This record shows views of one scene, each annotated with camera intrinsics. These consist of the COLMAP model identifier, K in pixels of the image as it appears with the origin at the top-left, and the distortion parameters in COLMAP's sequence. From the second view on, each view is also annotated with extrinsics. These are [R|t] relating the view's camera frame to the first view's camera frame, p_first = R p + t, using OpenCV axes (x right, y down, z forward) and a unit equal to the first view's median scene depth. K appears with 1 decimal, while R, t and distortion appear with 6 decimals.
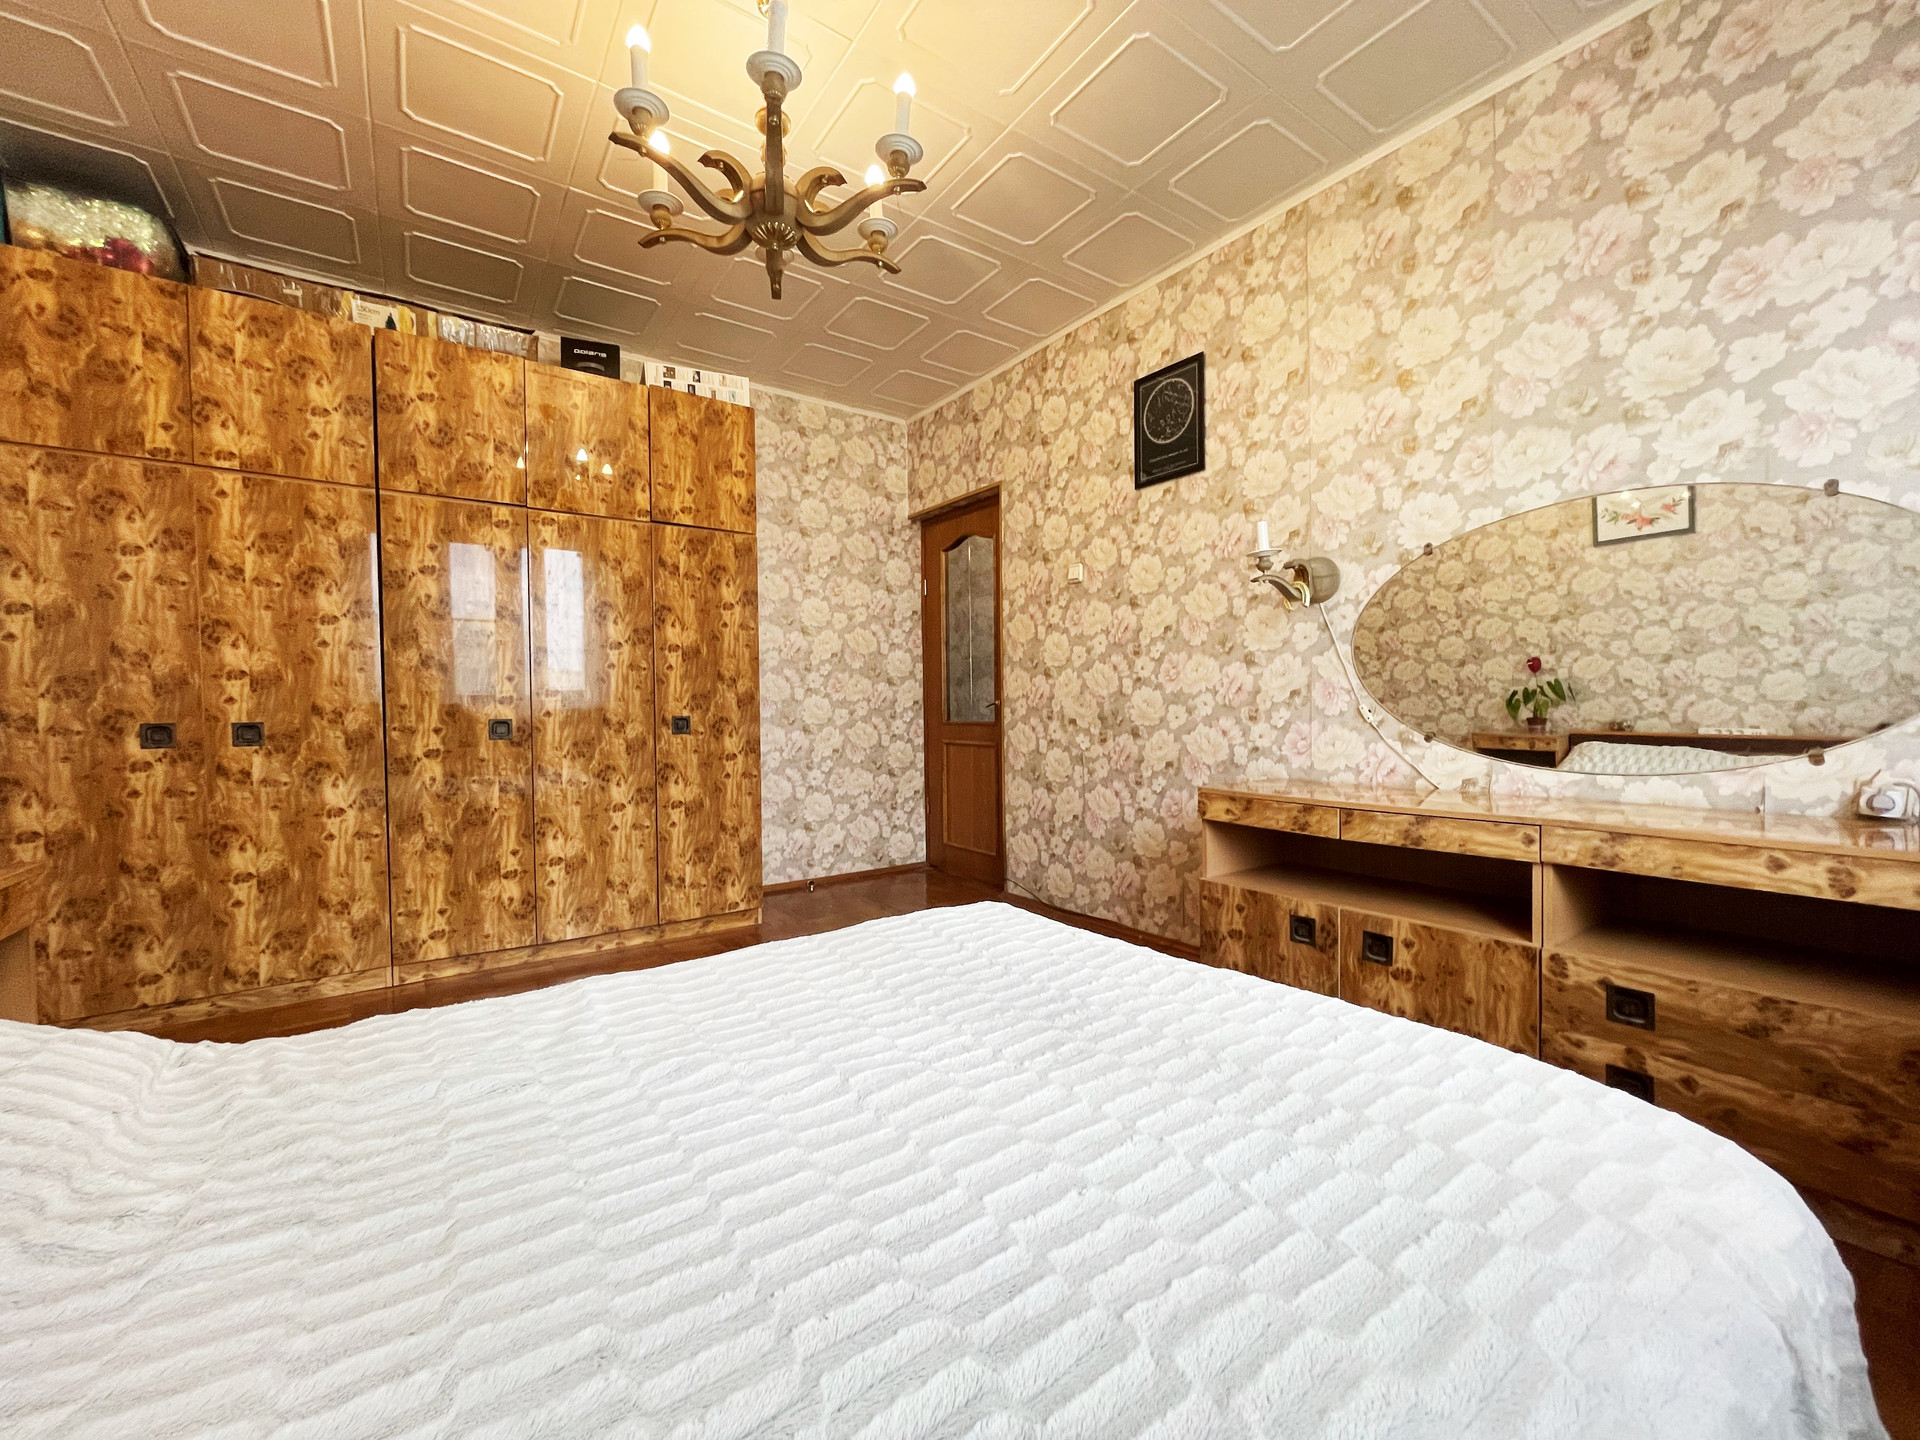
lens RADIAL K [[776.8, 0, 967.6], [0, 776.8, 729.2], [0, 0, 1]] dist [0.000482, 0.000068]
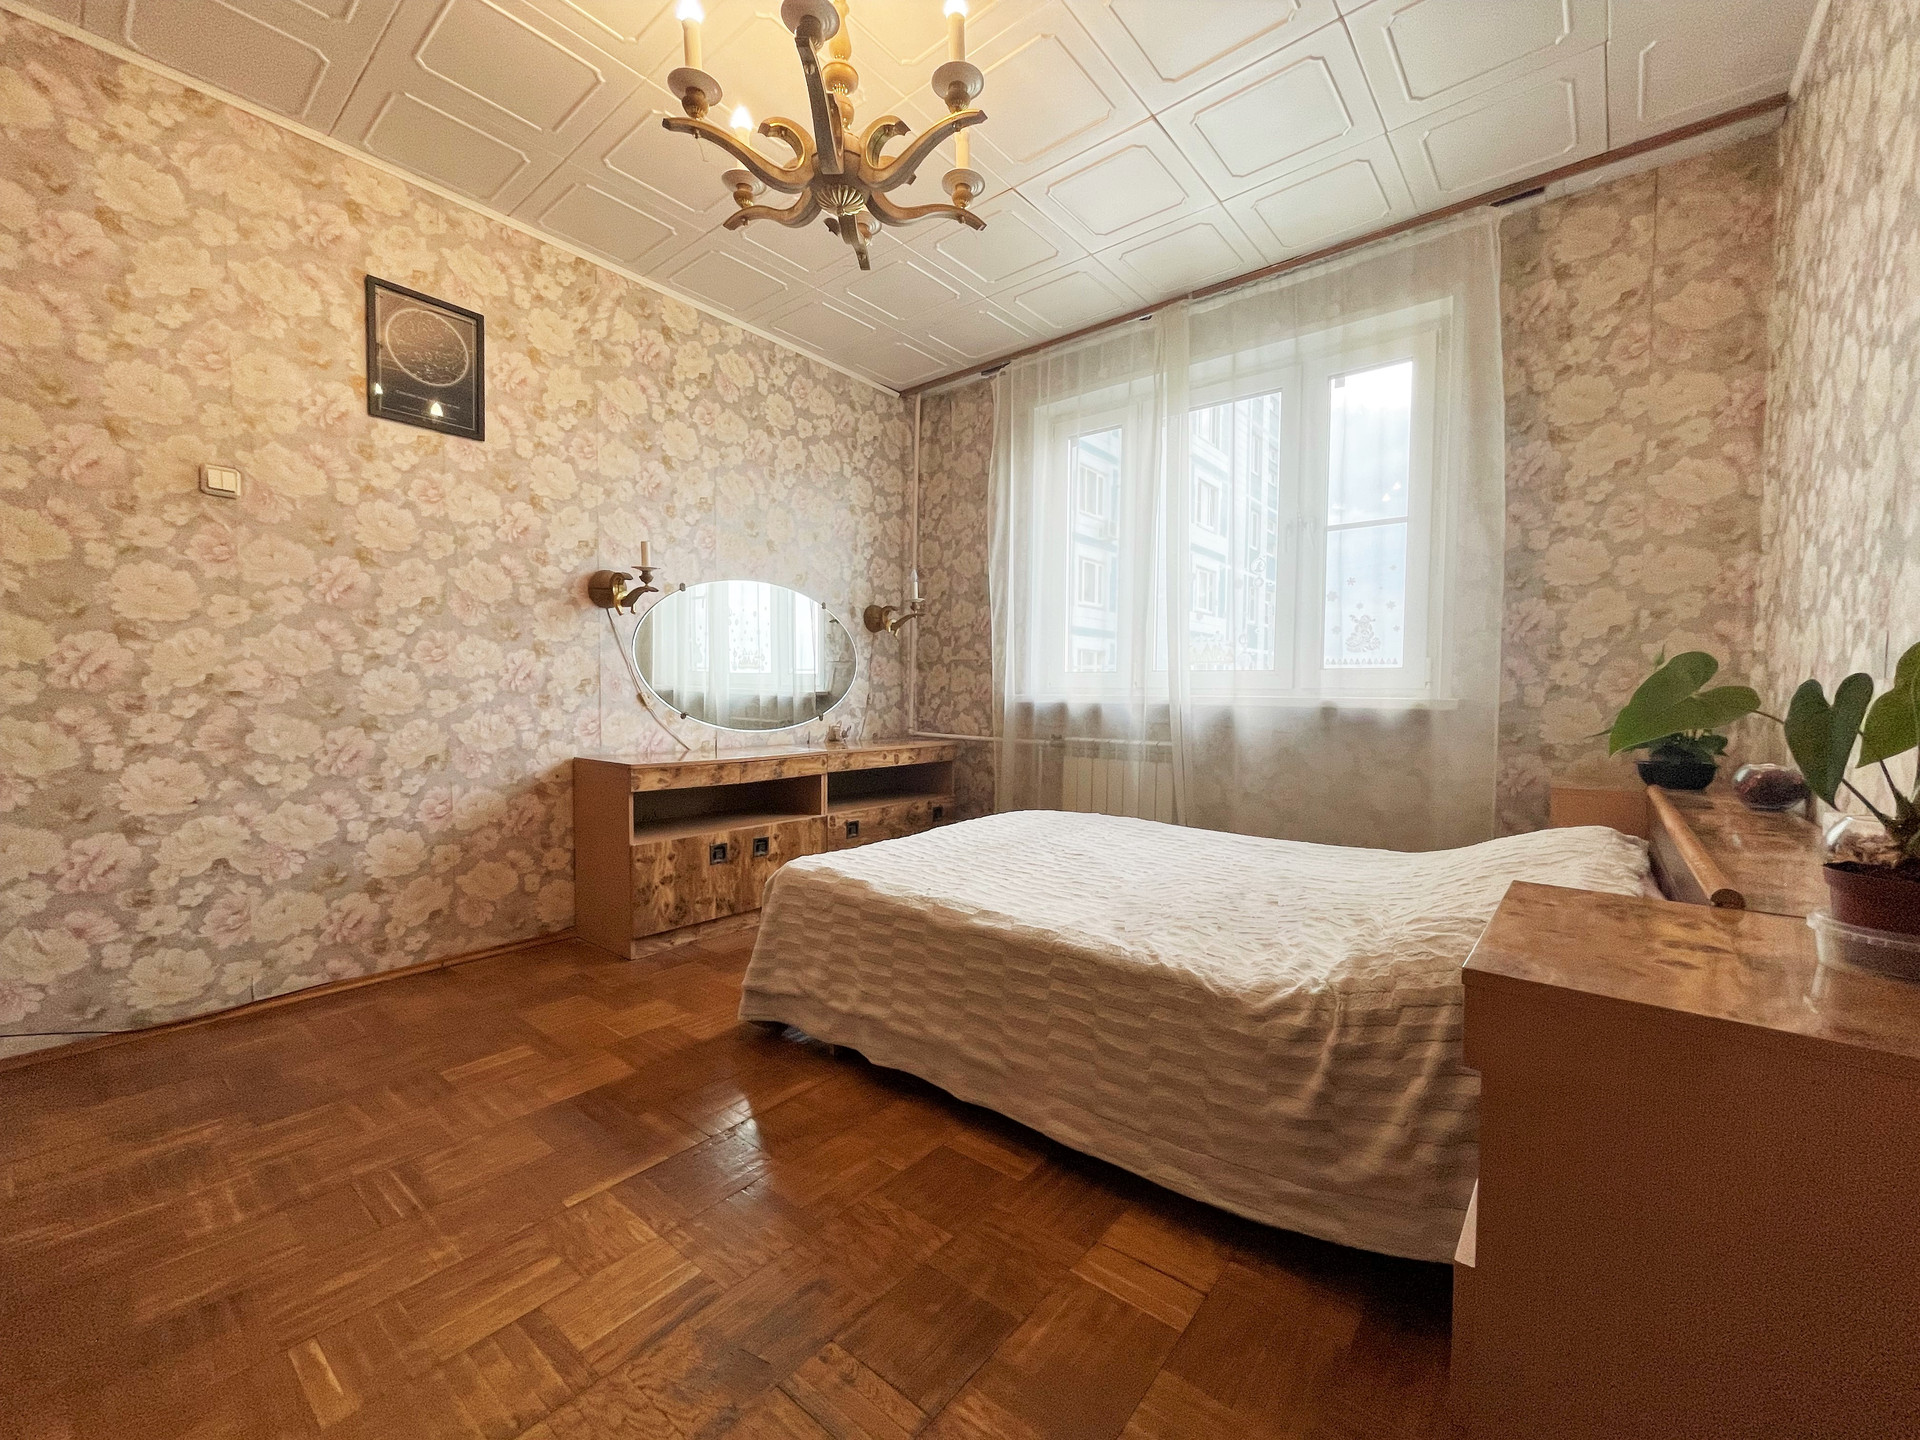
lens RADIAL K [[800.4, 0, 951.9], [0, 800.4, 725.3], [0, 0, 1]] dist [0.000056, -0.000413]
pose [[-0.252256, -0.031964, 0.967132, -0.871379], [0.021080, 0.999036, 0.038517, -0.016516], [-0.967431, 0.030103, -0.251339, 0.777525]]
